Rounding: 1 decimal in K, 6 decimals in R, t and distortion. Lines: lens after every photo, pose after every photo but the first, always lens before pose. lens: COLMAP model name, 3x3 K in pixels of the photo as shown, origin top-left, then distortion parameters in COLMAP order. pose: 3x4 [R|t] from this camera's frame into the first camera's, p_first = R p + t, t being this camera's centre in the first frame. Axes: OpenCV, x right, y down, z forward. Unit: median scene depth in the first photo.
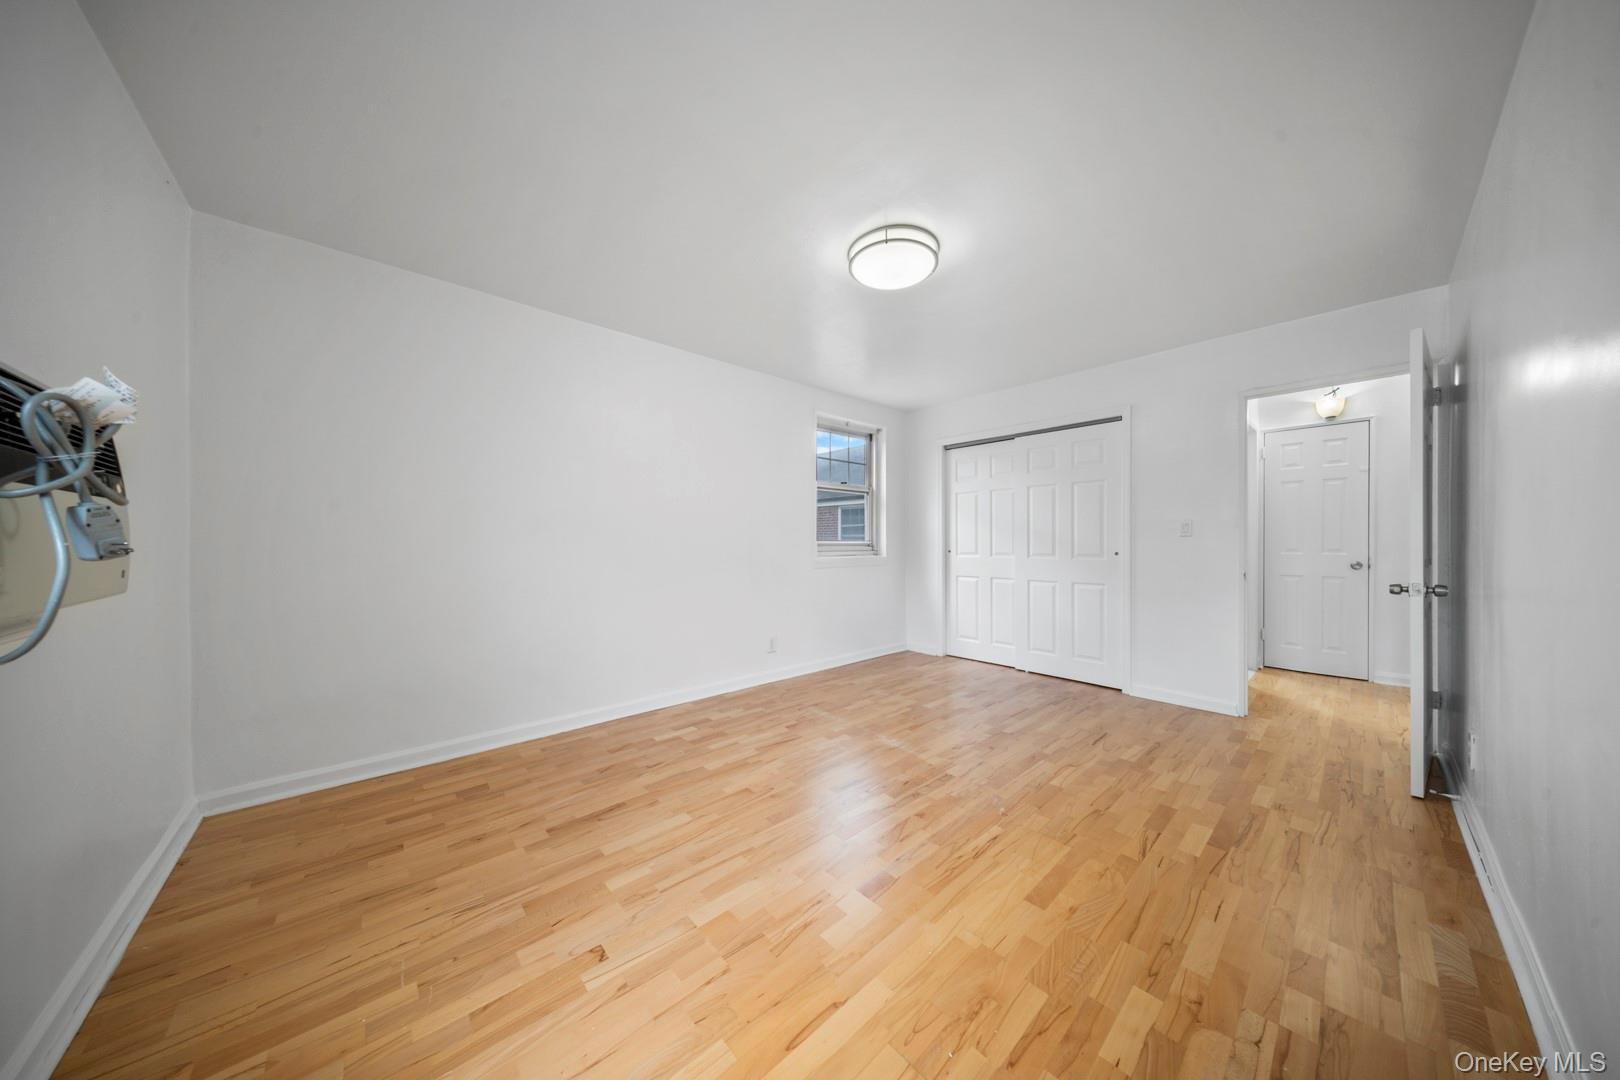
lens RADIAL K [[490.9, 0, 809.4], [0, 490.9, 542.4], [0, 0, 1]] dist [0.000267, -0.000006]
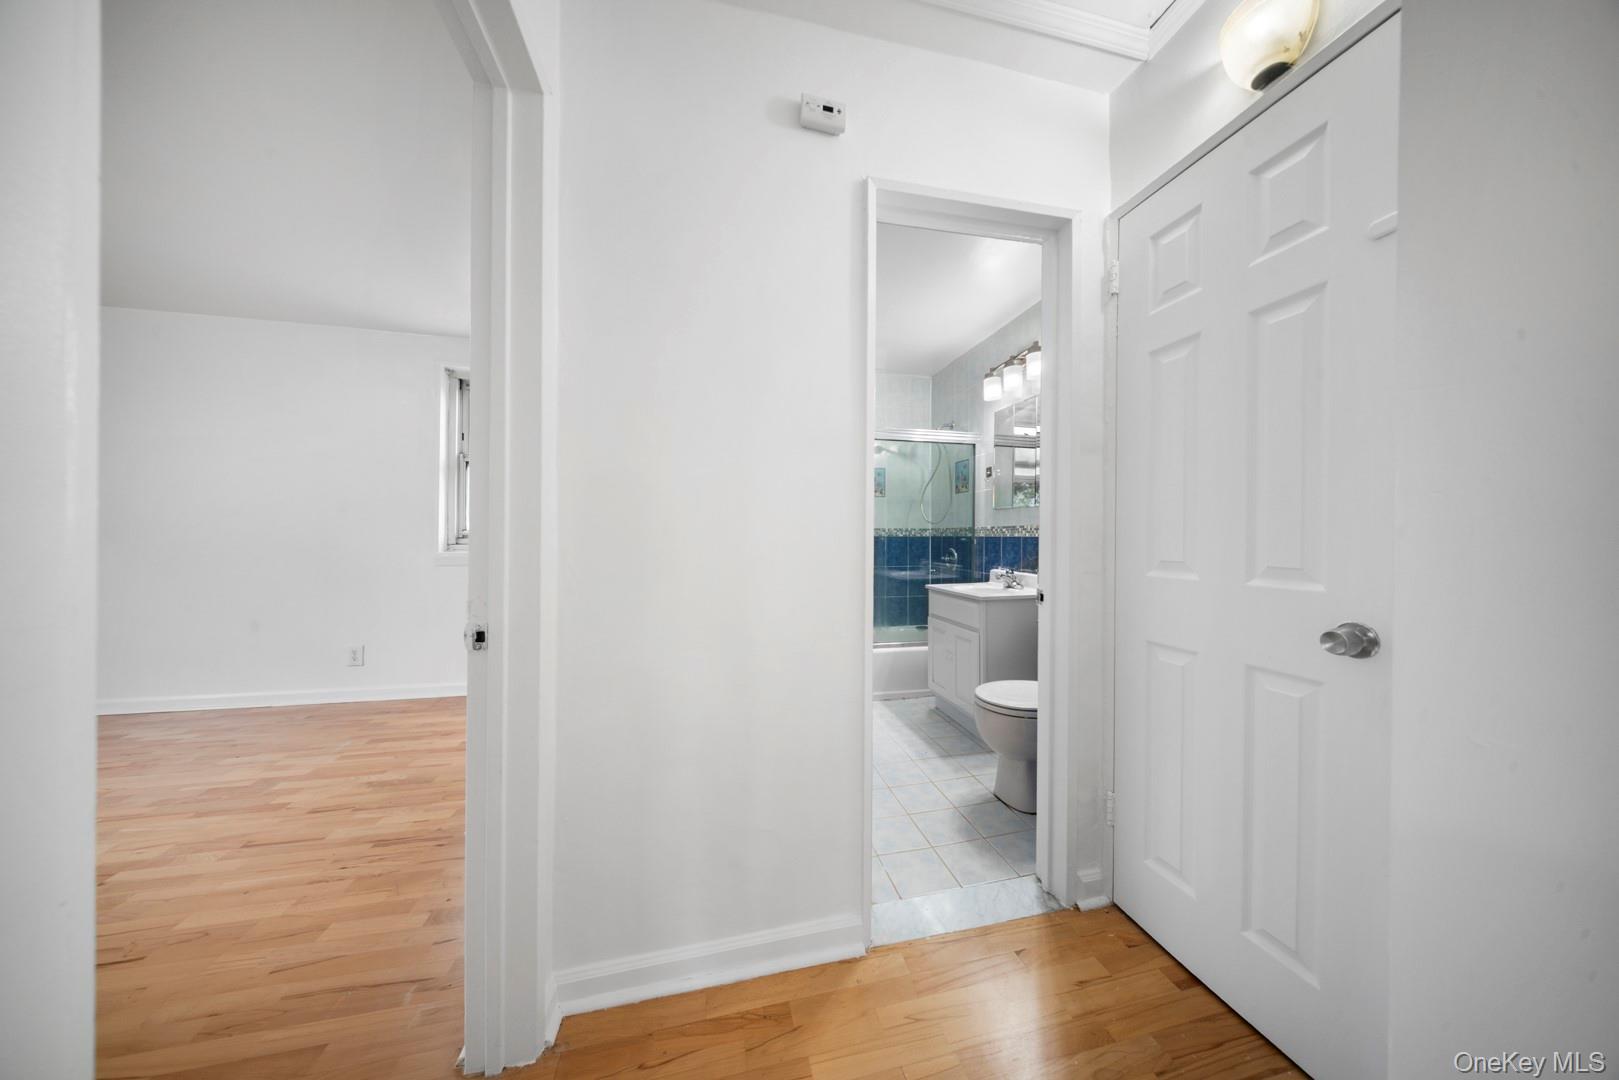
lens RADIAL K [[490.6, 0, 811.8], [0, 490.6, 532.8], [0, 0, 1]] dist [0.000267, -0.000006]
pose [[0.877866, 0.008166, -0.478836, 1.113974], [-0.011310, 0.999929, -0.003681, -0.001310], [0.478772, 0.008647, 0.877896, 0.741596]]
